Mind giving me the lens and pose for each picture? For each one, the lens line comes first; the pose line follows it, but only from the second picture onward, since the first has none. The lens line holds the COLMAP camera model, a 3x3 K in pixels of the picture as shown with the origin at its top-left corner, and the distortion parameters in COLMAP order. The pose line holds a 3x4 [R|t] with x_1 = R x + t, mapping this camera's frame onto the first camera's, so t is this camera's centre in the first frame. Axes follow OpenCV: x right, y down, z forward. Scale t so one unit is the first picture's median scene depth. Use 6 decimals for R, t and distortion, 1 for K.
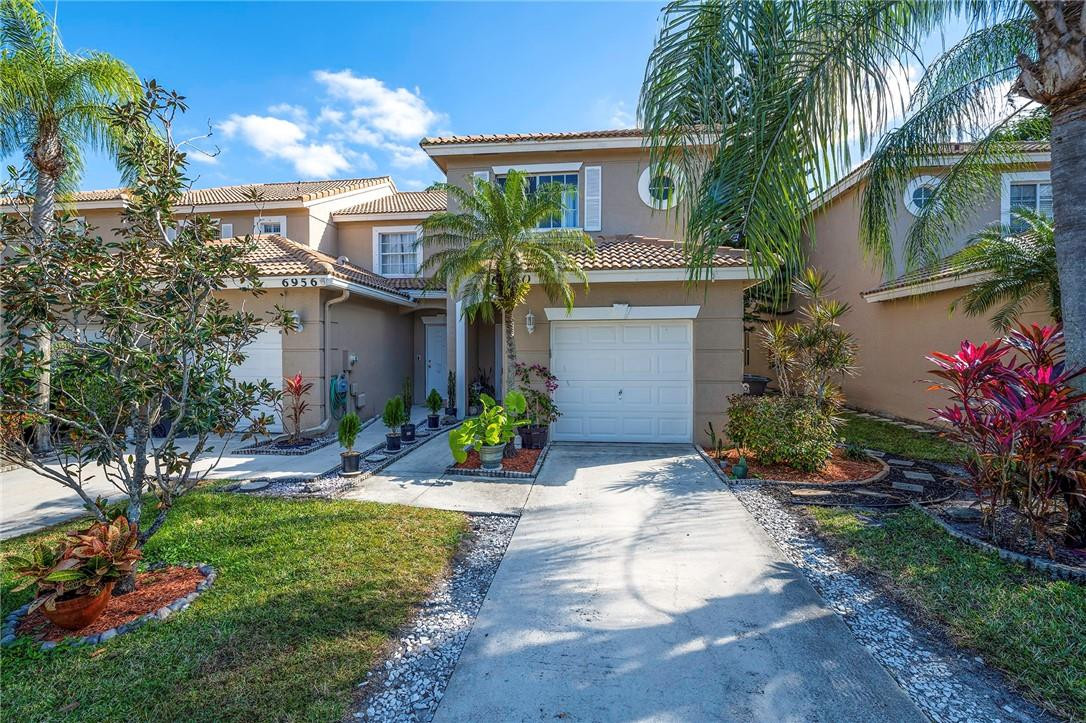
lens RADIAL K [[466.9, 0, 539.8], [0, 466.9, 356.2], [0, 0, 1]] dist [-0.012792, 0.000676]
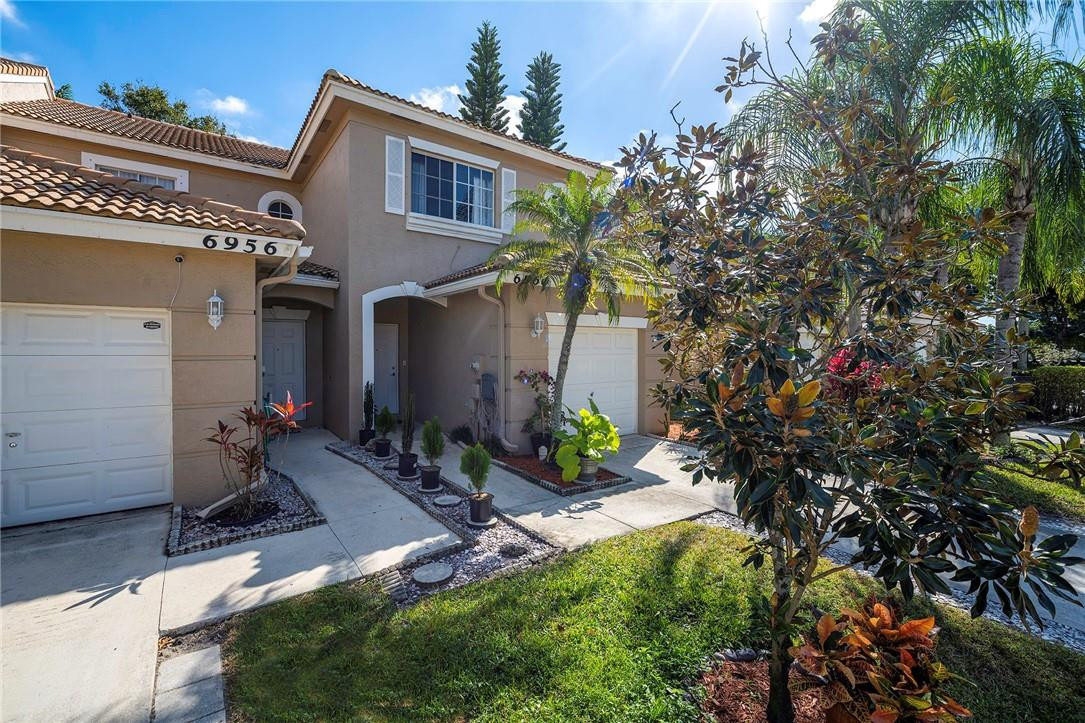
lens RADIAL K [[466.5, 0, 541.5], [0, 466.5, 355.7], [0, 0, 1]] dist [-0.012792, 0.000676]
pose [[0.719705, -0.005951, 0.694255, -0.636621], [0.010404, 0.999943, -0.002213, -0.010264], [-0.694202, 0.008816, 0.719726, 0.294597]]
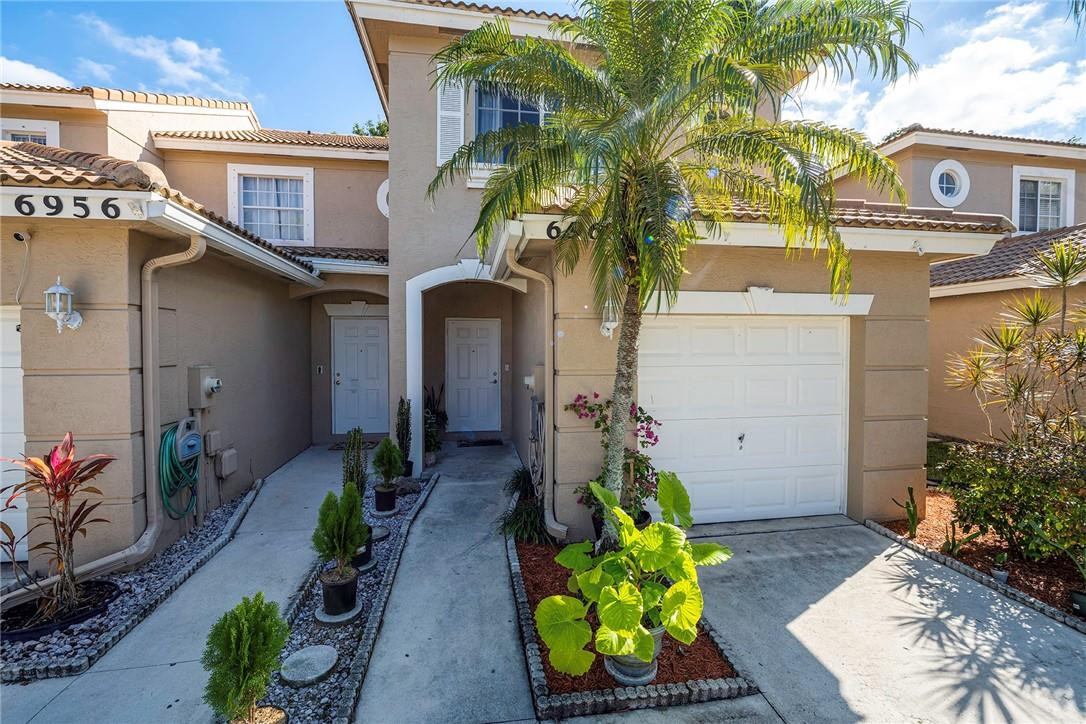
lens RADIAL K [[466.9, 0, 541.0], [0, 466.9, 356.8], [0, 0, 1]] dist [-0.012792, 0.000676]
pose [[0.960079, -0.004594, 0.279692, -0.229403], [0.001973, 0.999951, 0.009654, -0.030731], [-0.279723, -0.008716, 0.960041, 0.488169]]
